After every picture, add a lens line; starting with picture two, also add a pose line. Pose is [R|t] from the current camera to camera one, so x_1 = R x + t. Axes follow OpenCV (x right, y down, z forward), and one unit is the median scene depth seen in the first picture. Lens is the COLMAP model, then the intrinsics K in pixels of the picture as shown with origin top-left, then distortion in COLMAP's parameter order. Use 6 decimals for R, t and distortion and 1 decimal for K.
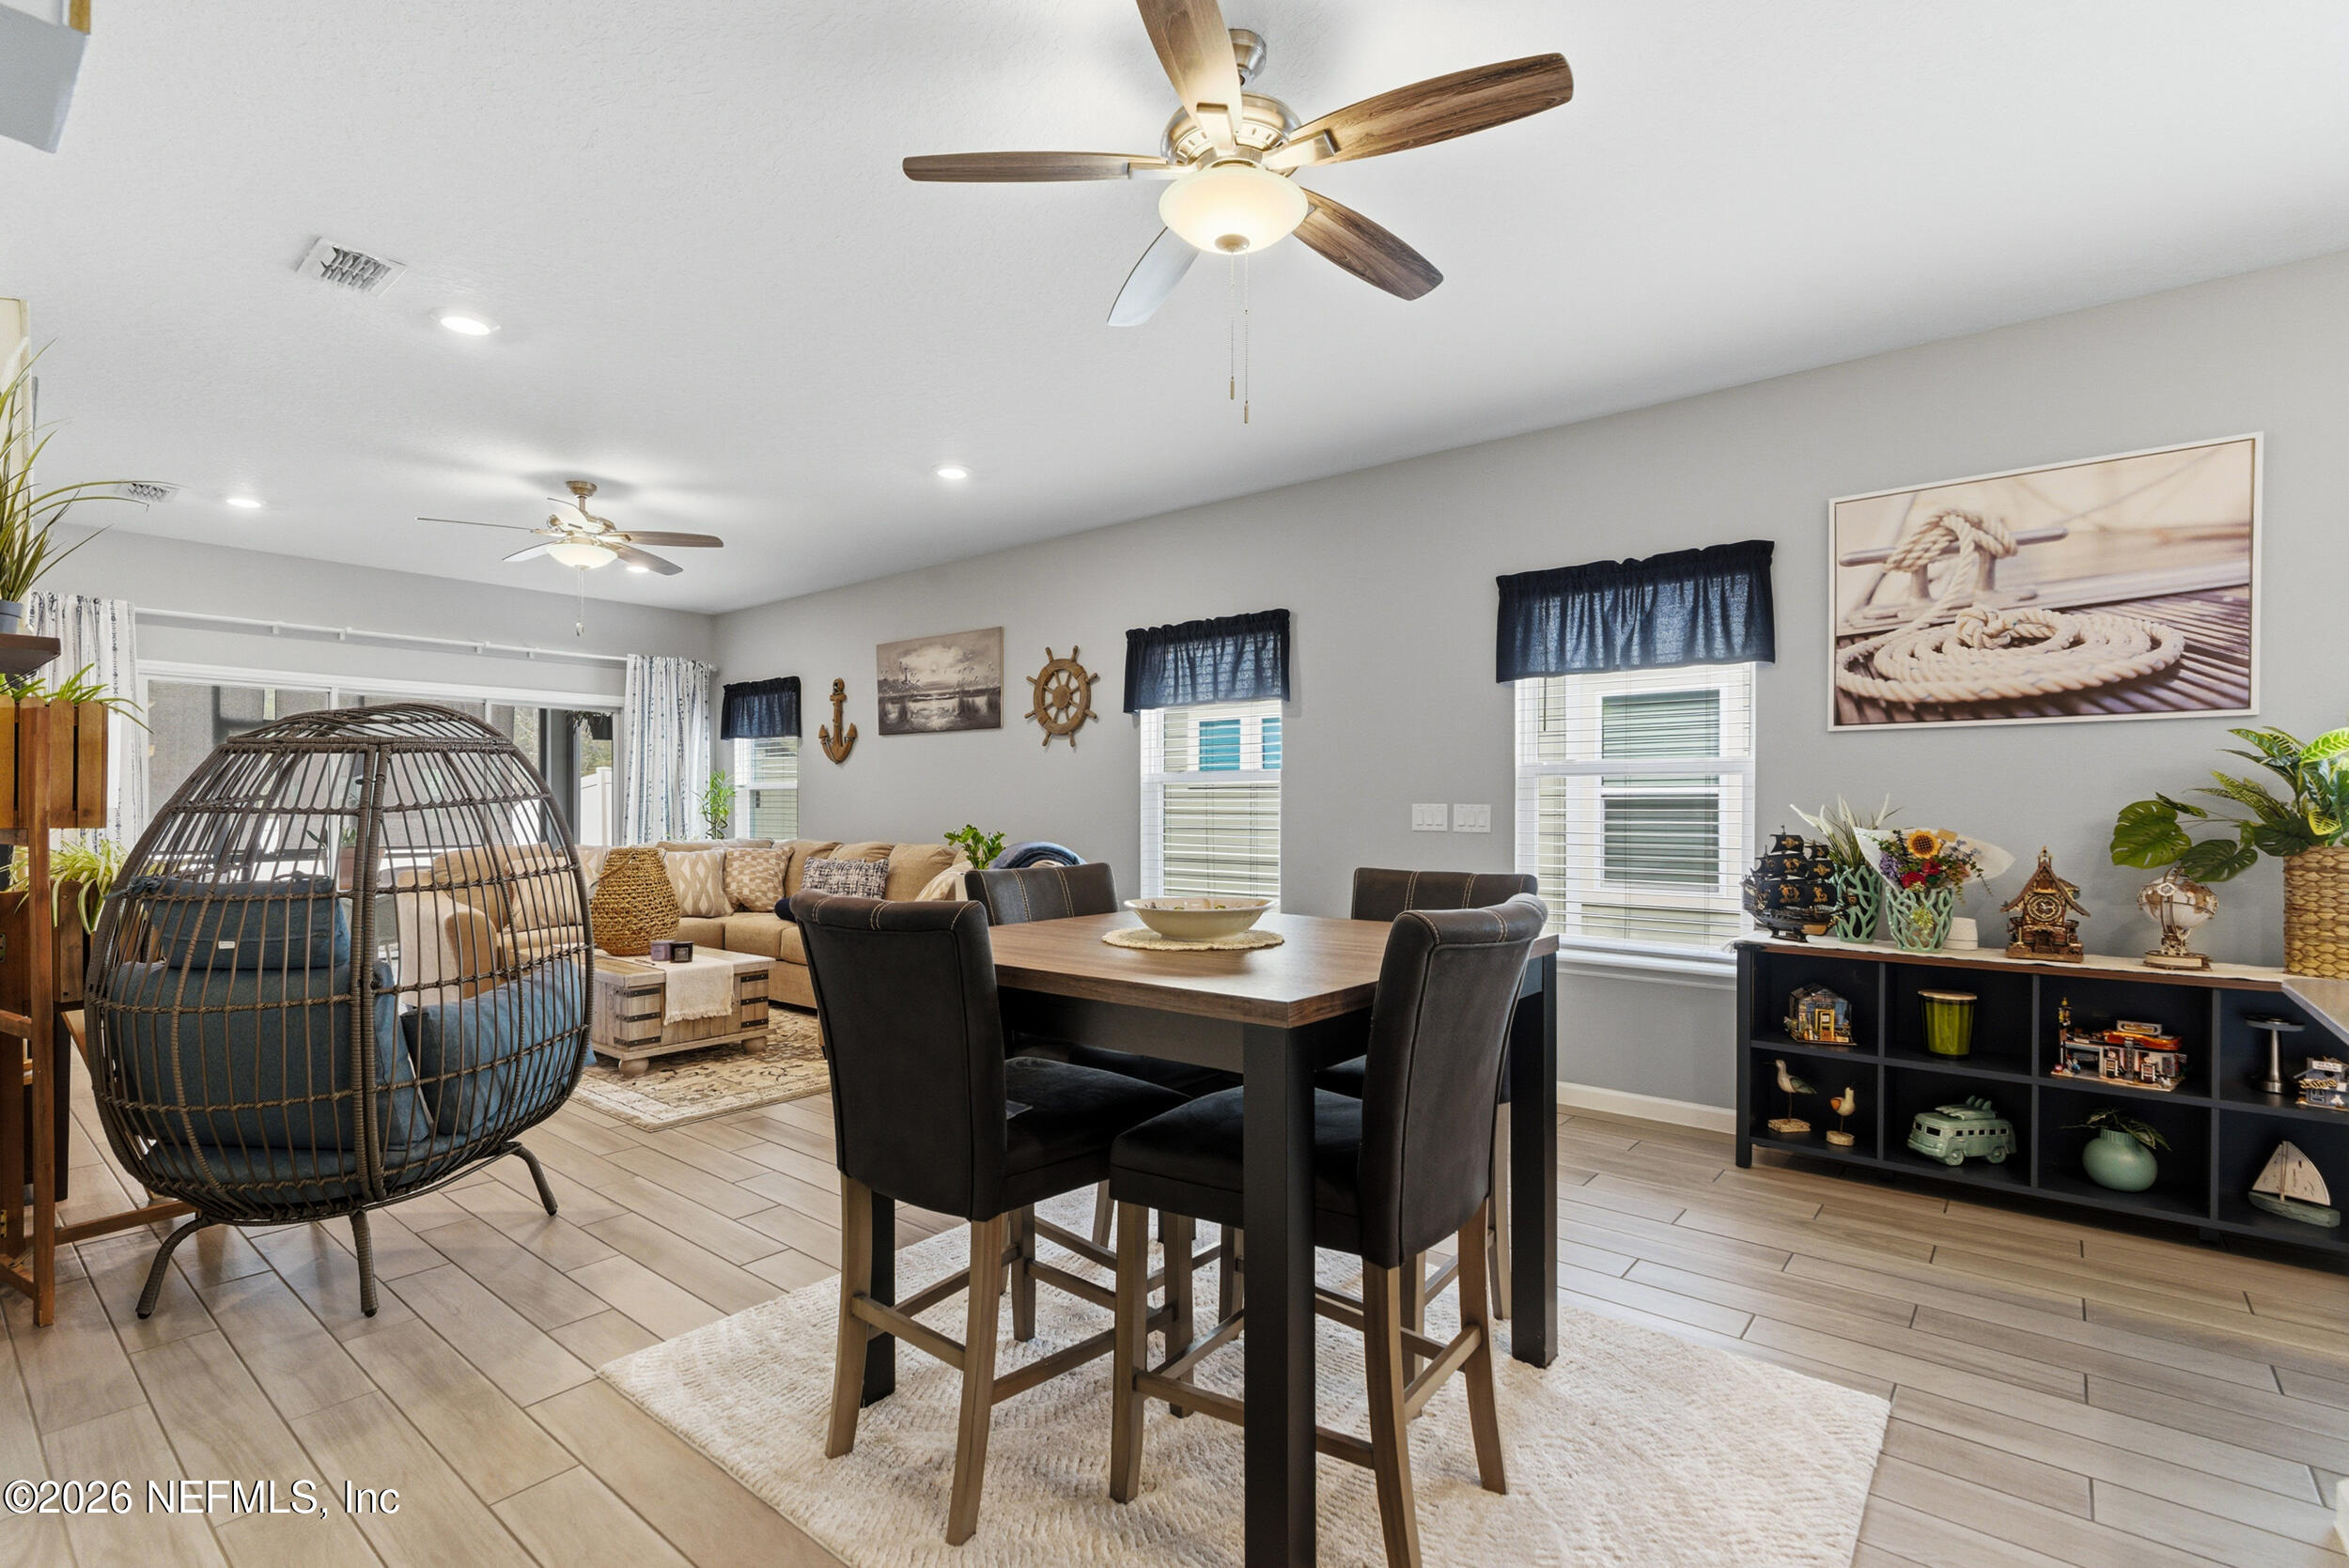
lens RADIAL K [[1068.6, 0, 1182.4], [0, 1068.6, 800.2], [0, 0, 1]] dist [0.001348, 0.000076]
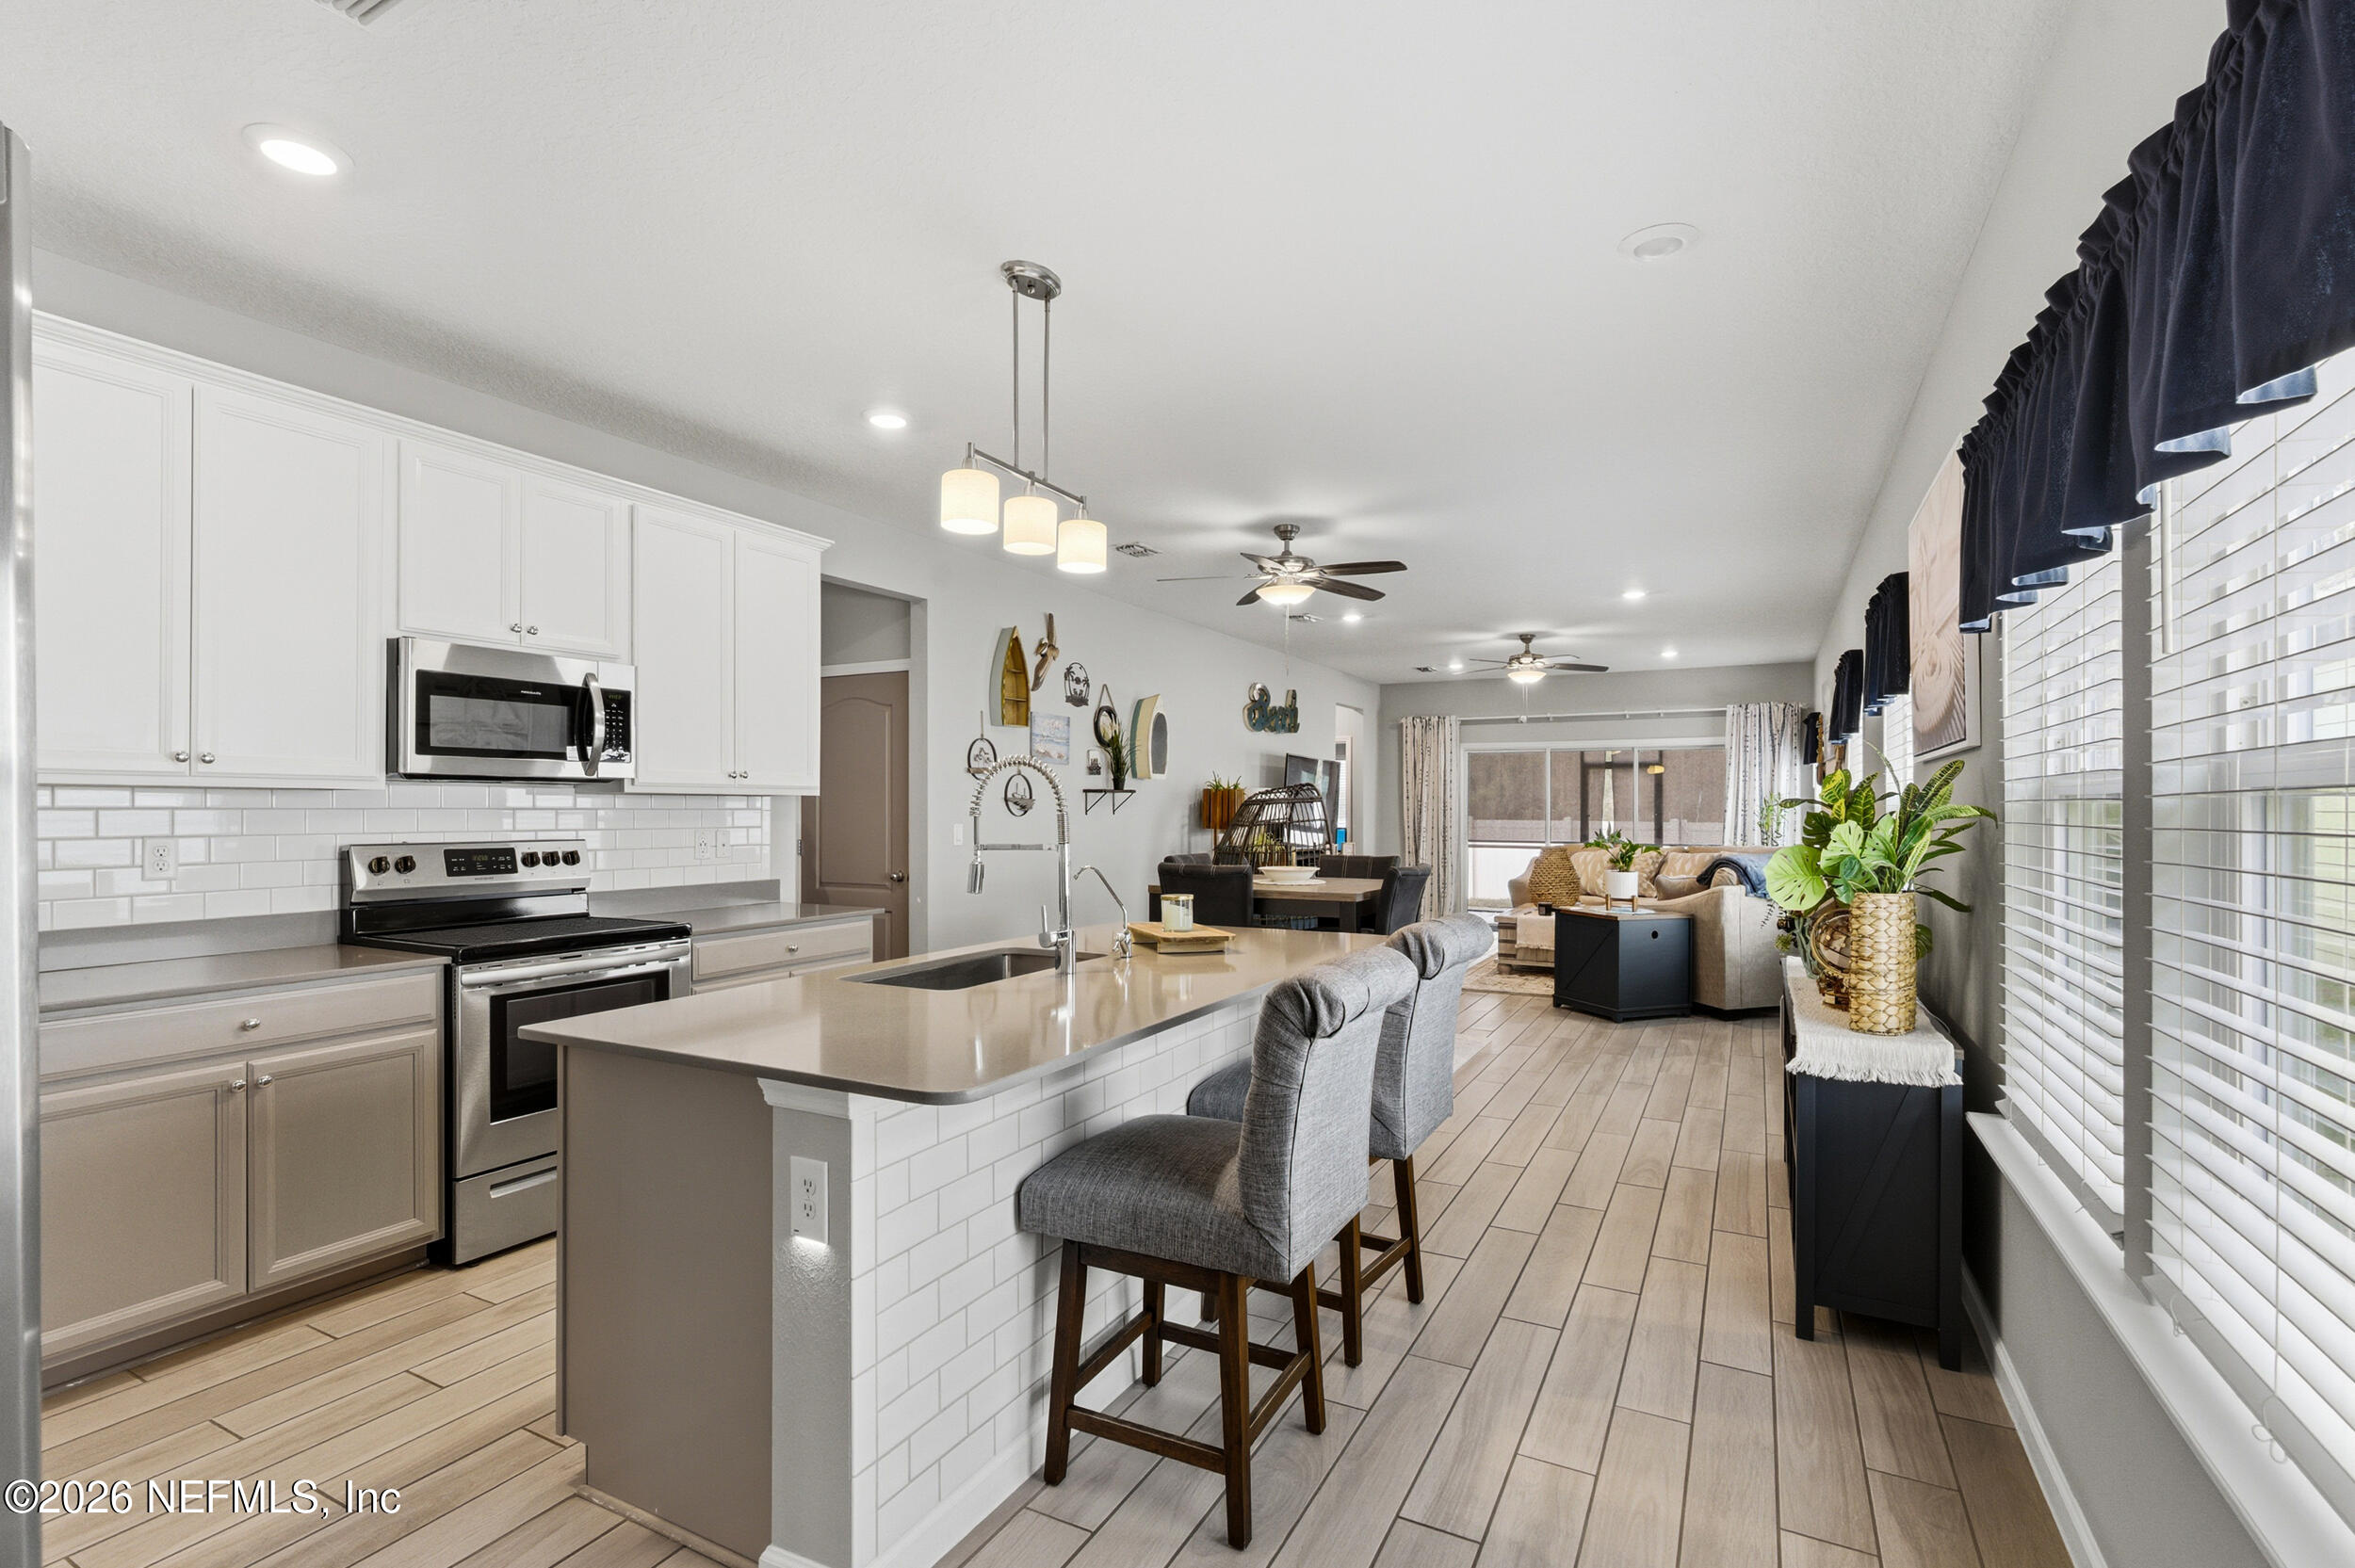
lens RADIAL K [[1071.2, 0, 1192.4], [0, 1071.2, 809.8], [0, 0, 1]] dist [0.001348, 0.000076]
pose [[0.212355, 0.002995, -0.977188, 0.859641], [0.002827, 0.999989, 0.003679, -0.017496], [0.977189, -0.003544, 0.212344, 0.089904]]
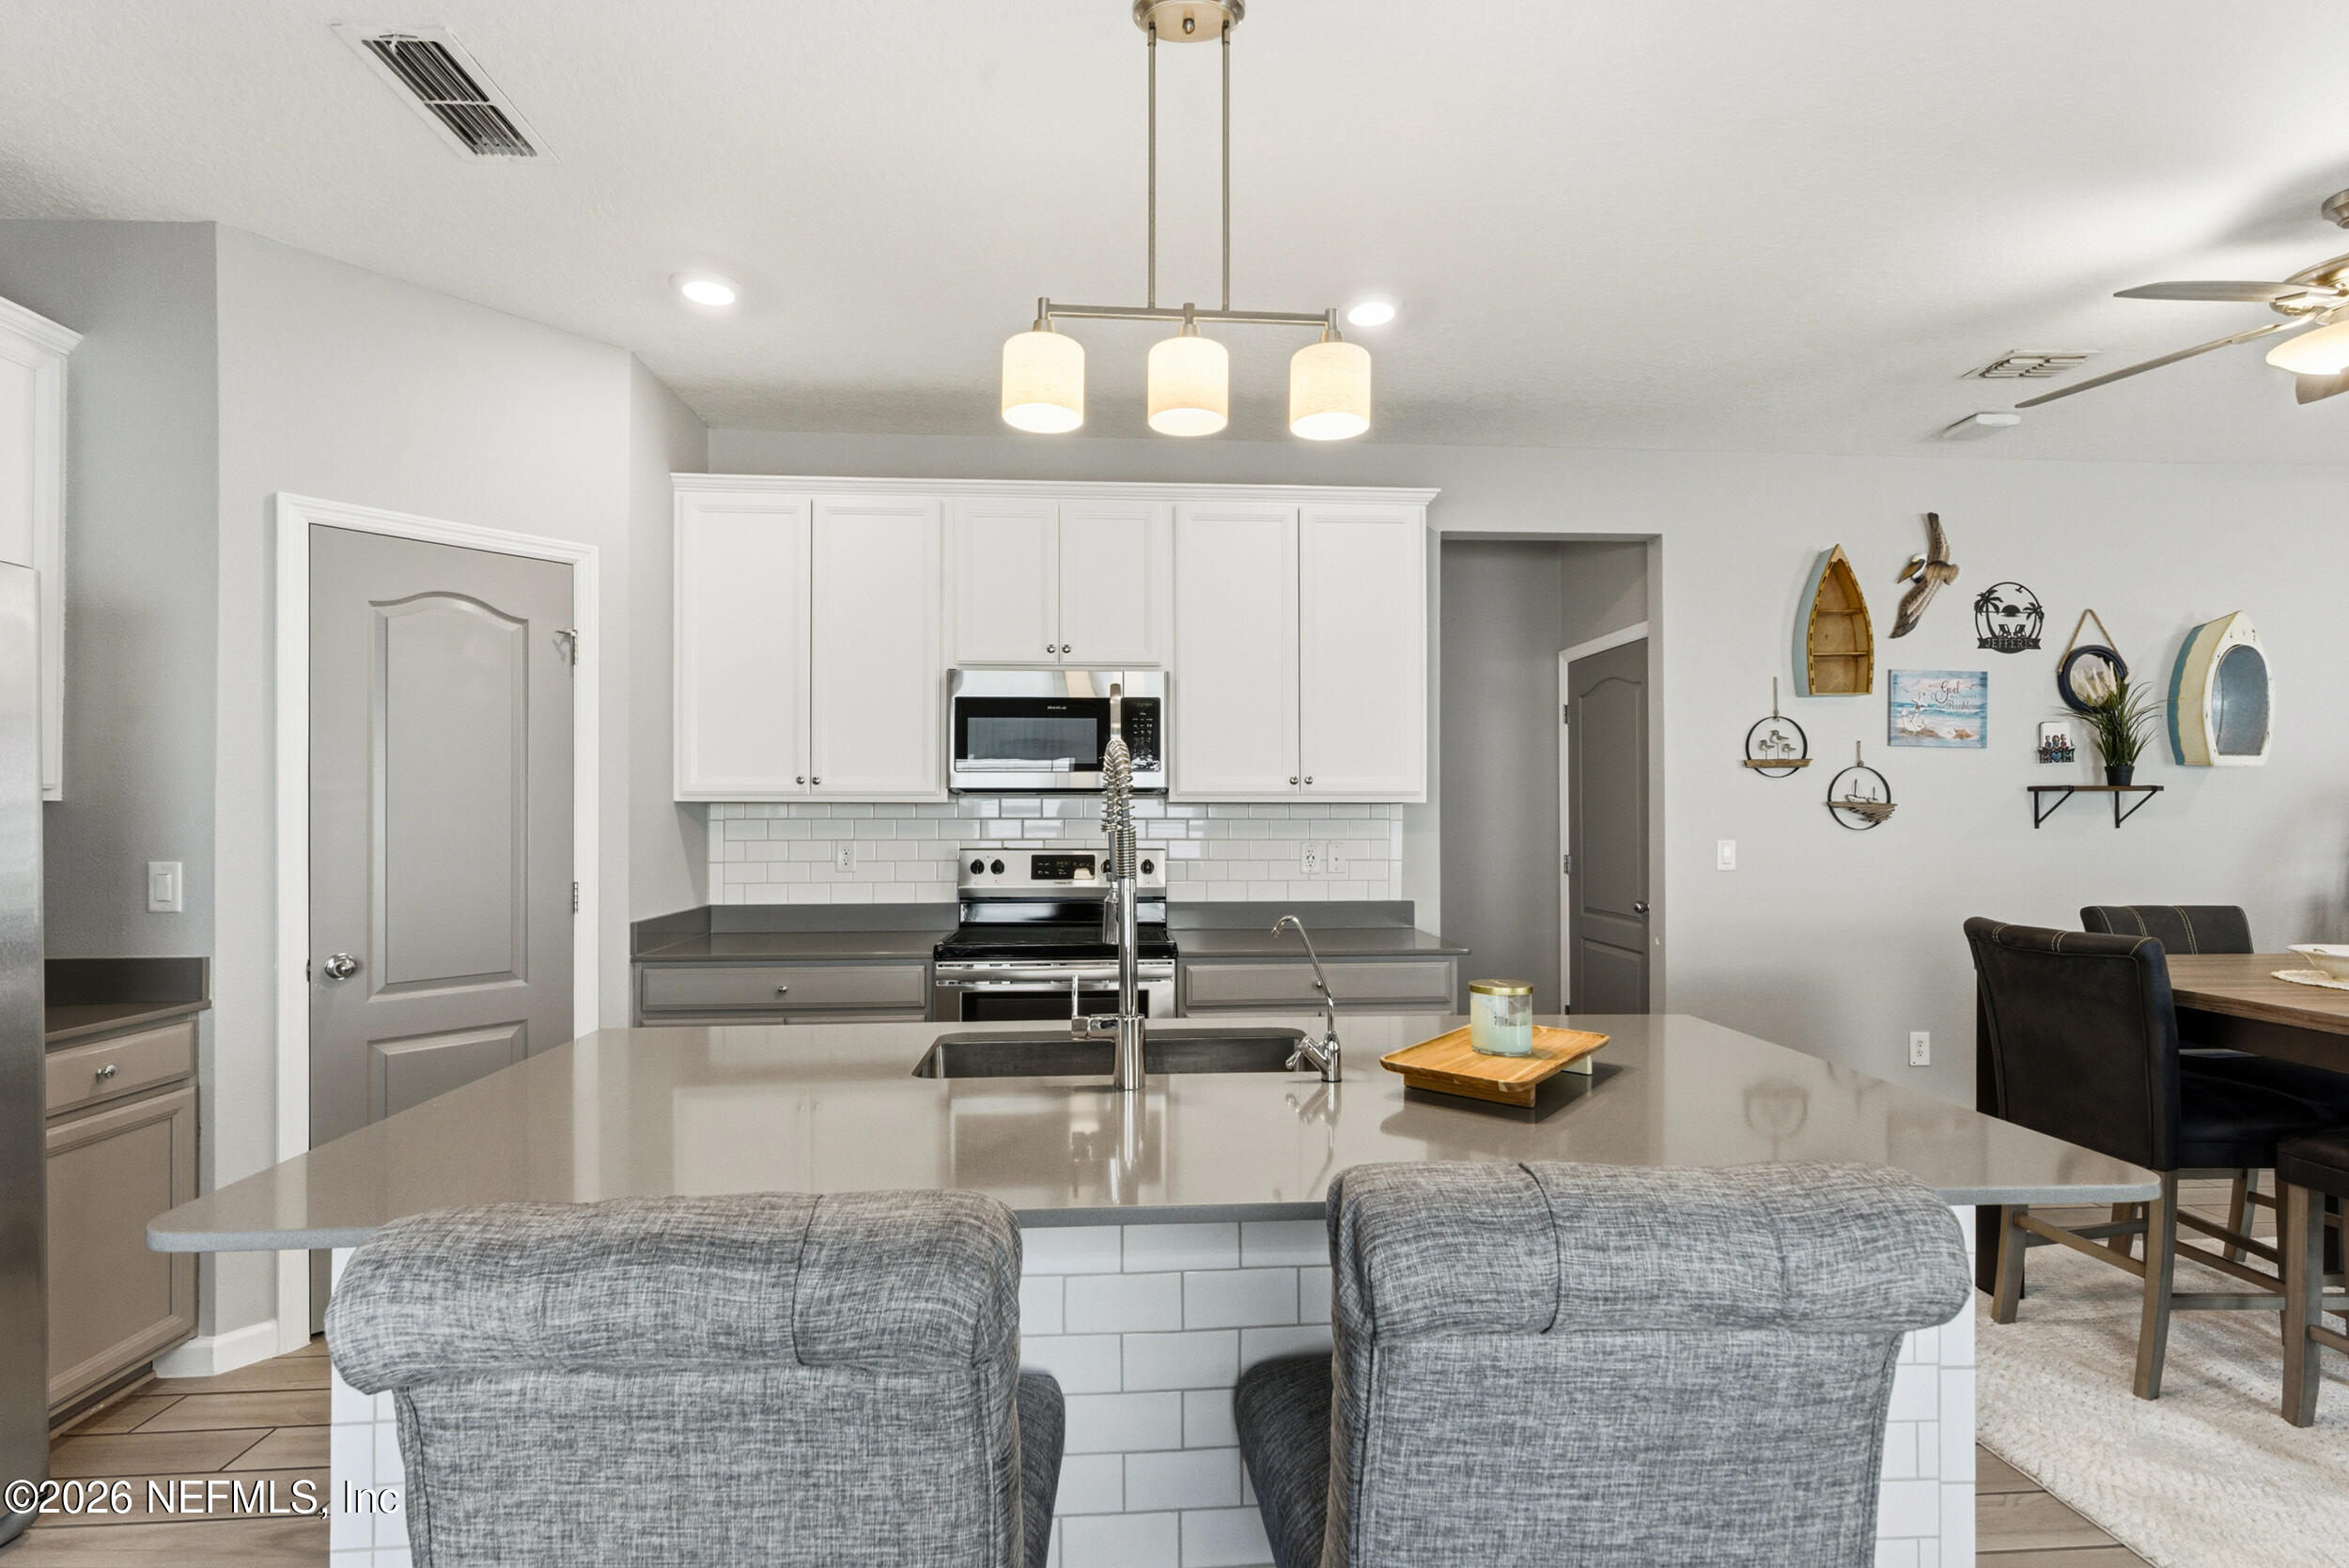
lens RADIAL K [[1068.6, 0, 1189.5], [0, 1068.6, 806.6], [0, 0, 1]] dist [0.001348, 0.000076]
pose [[-0.720308, -0.005915, -0.693629, 0.598727], [0.004055, 0.999911, -0.012738, -0.015885], [0.693642, -0.011988, -0.720220, 0.338563]]
